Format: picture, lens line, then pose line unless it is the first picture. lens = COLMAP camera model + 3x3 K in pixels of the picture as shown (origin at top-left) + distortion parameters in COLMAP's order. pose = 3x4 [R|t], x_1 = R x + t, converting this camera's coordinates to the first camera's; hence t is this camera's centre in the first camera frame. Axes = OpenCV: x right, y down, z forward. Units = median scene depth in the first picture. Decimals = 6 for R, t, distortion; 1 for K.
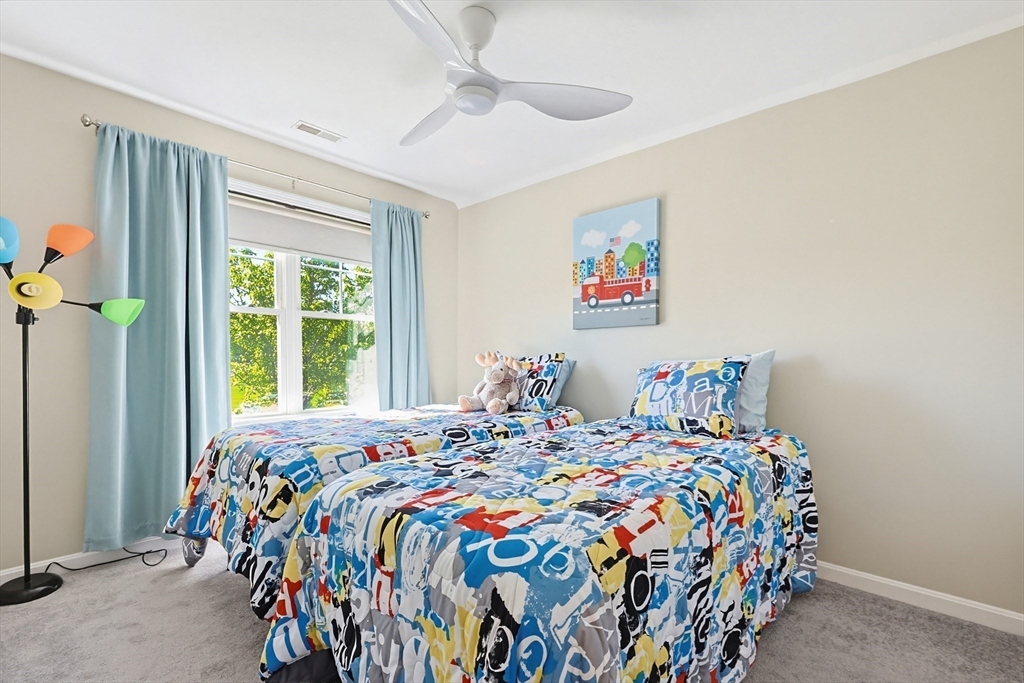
lens RADIAL K [[448.5, 0, 519.2], [0, 448.5, 380.2], [0, 0, 1]] dist [-0.000364, -0.000010]
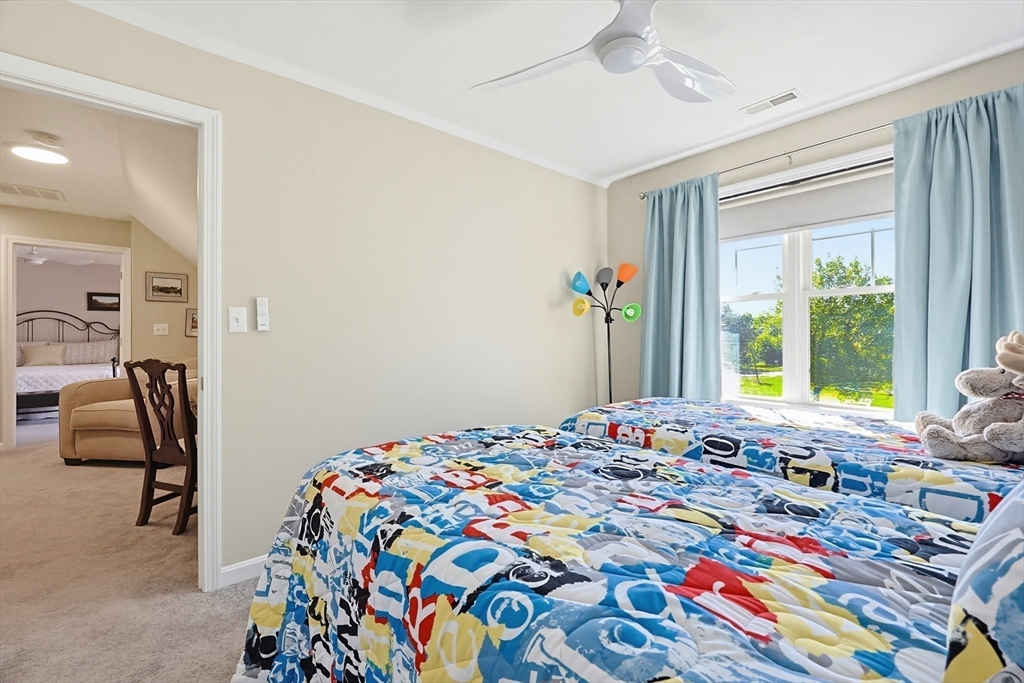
lens RADIAL K [[430.6, 0, 512.0], [0, 430.6, 341.5], [0, 0, 1]] dist [-0.000290, 0.000037]
pose [[-0.117615, 0.003215, -0.993054, 0.573132], [-0.056620, 0.998346, 0.009938, -0.037561], [0.991444, 0.057396, -0.117239, 0.673187]]
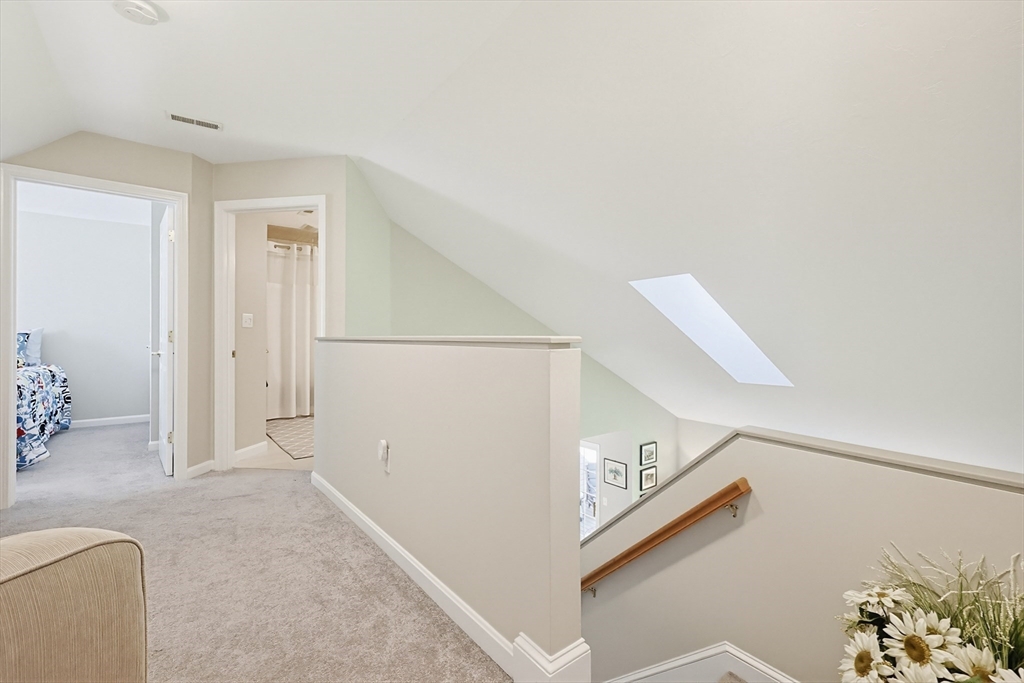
lens RADIAL K [[440.7, 0, 513.1], [0, 440.7, 330.1], [0, 0, 1]] dist [-0.000189, 0.000088]
pose [[0.161603, 0.008413, 0.986820, -0.917668], [0.059095, 0.998087, -0.018186, 0.091592], [-0.985085, 0.061255, 0.160797, -1.241190]]
